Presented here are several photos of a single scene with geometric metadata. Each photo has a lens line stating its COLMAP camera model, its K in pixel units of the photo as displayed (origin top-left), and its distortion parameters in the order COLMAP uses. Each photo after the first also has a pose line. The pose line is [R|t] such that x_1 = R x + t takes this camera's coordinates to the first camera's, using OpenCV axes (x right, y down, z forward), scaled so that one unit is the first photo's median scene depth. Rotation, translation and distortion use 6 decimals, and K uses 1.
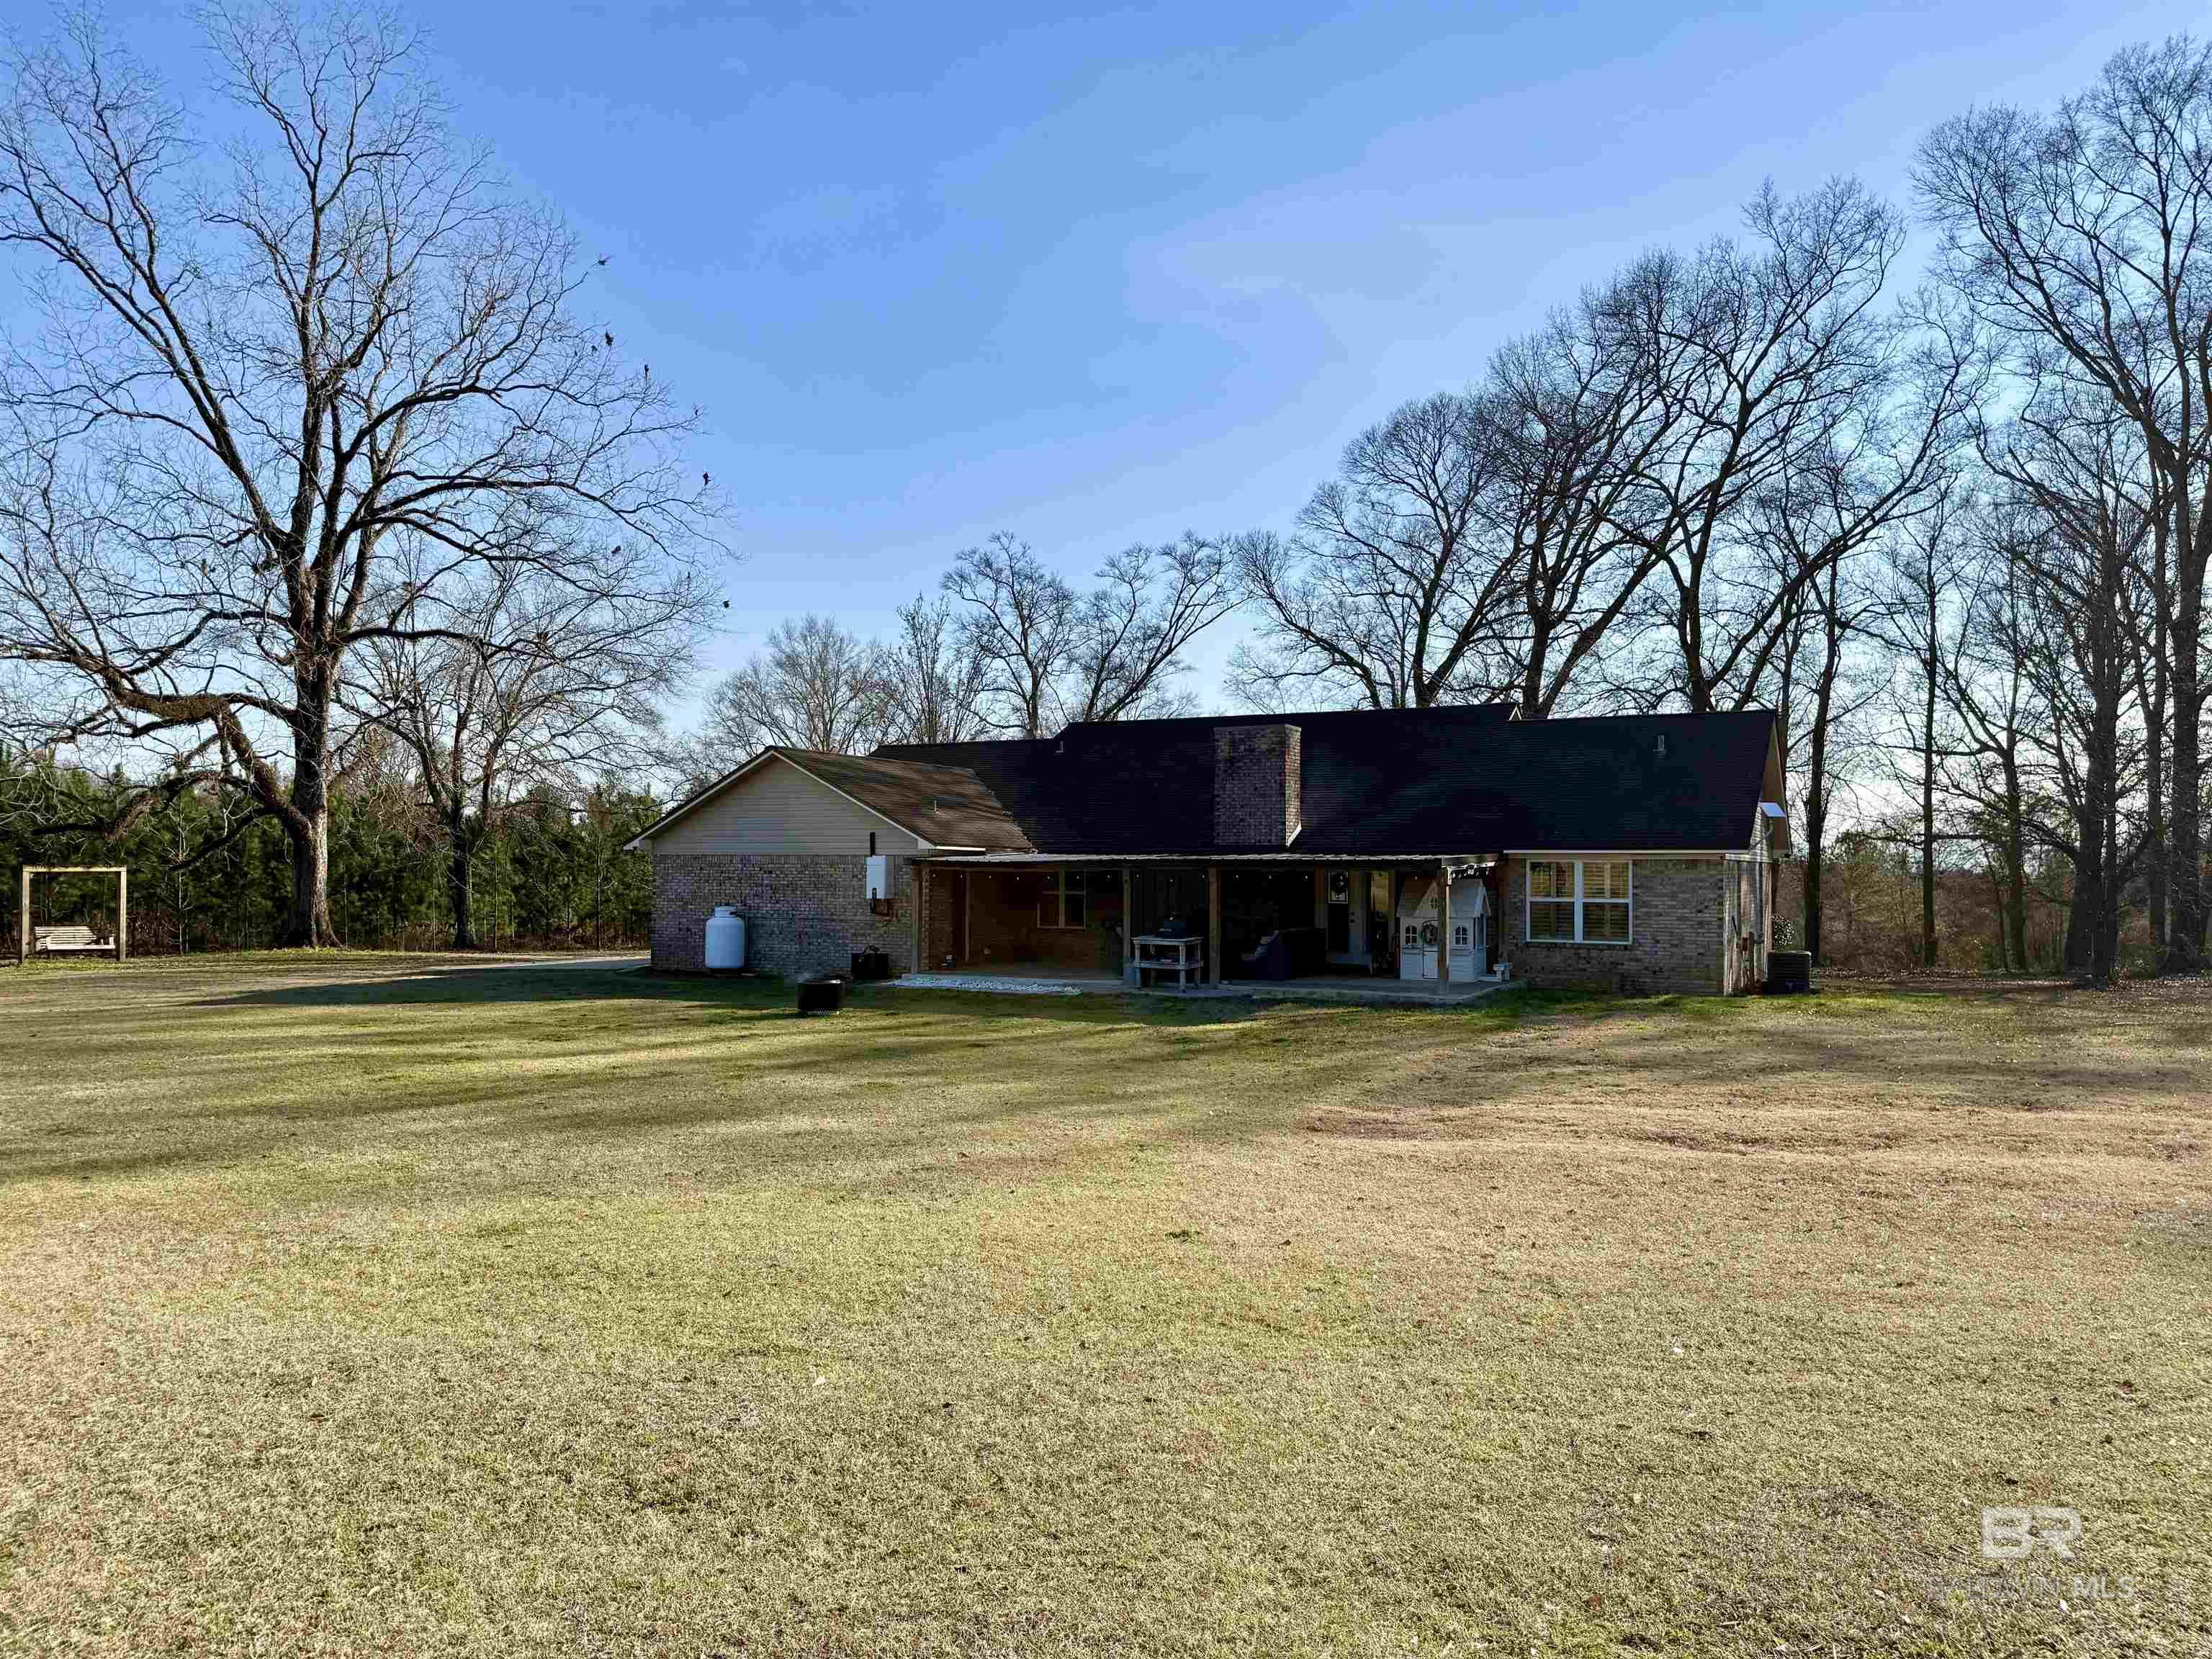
lens RADIAL K [[1516.4, 0, 1105.3], [0, 1516.4, 844.1], [0, 0, 1]] dist [0.105872, -0.153470]
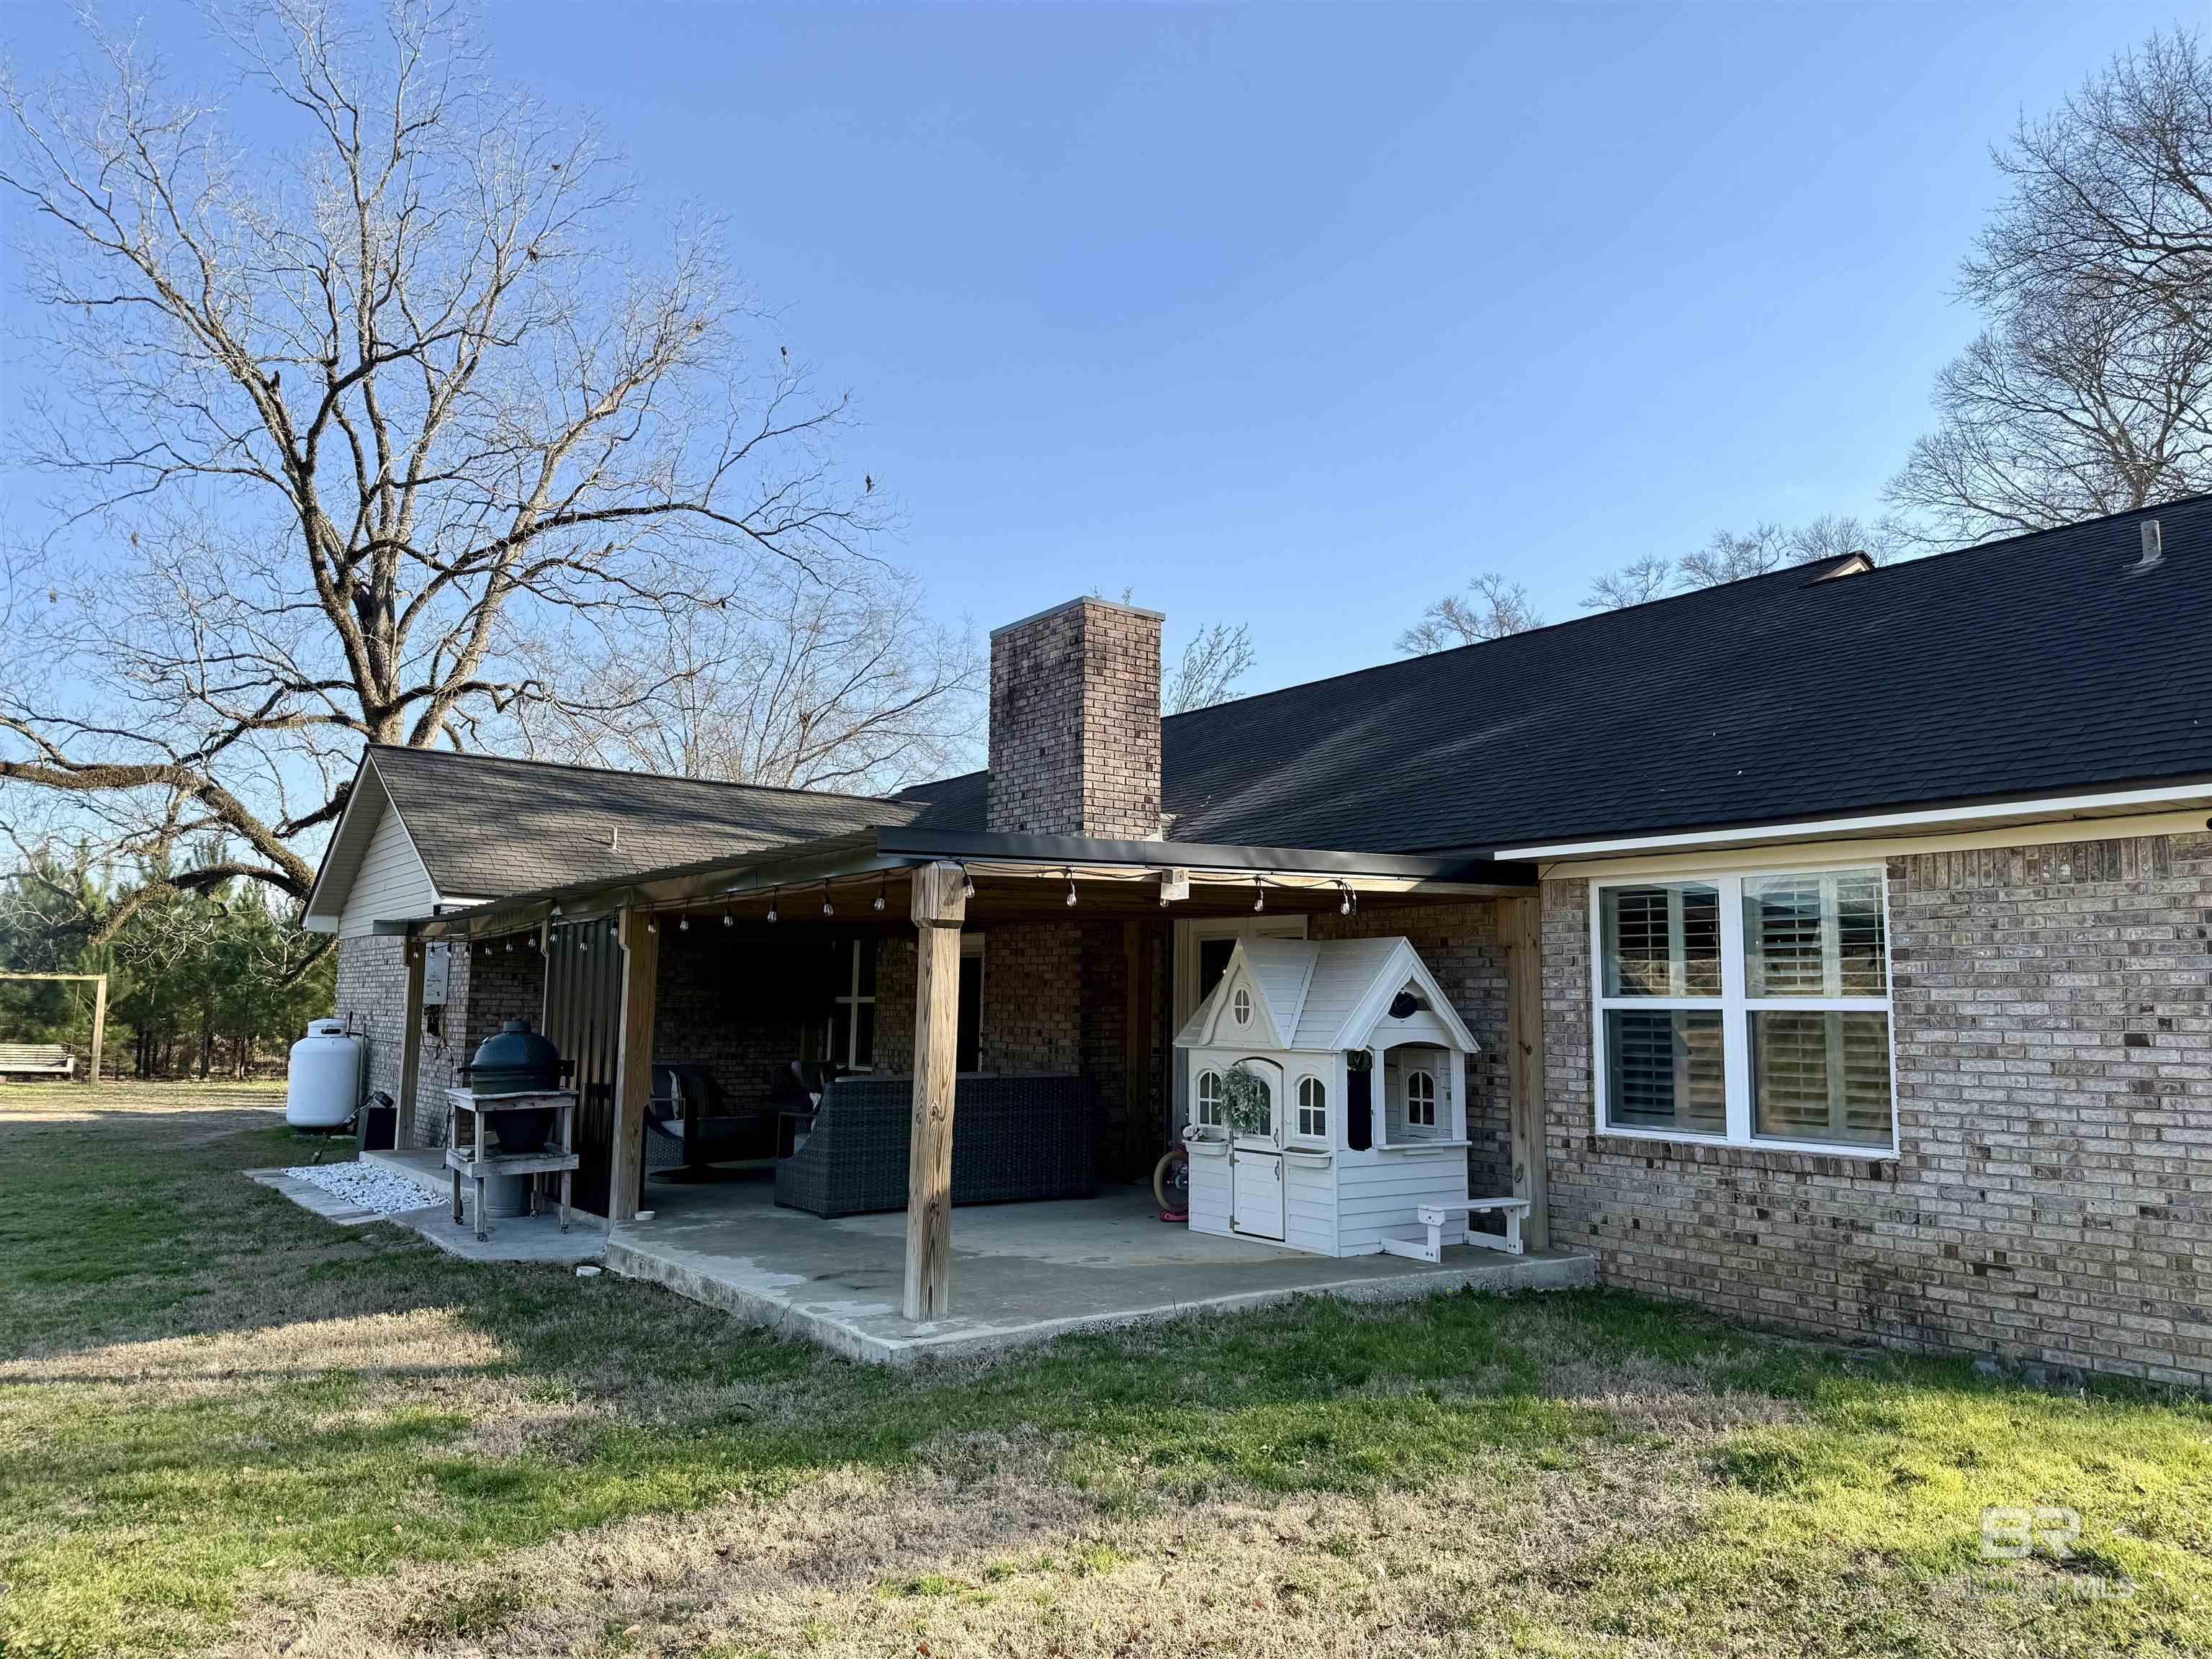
lens RADIAL K [[1516.4, 0, 1105.3], [0, 1516.4, 844.1], [0, 0, 1]] dist [0.105872, -0.153470]
pose [[0.893474, -0.043062, -0.447046, 0.242850], [0.001327, 0.995641, -0.093255, 0.023900], [0.449113, 0.082728, 0.889637, 0.477421]]
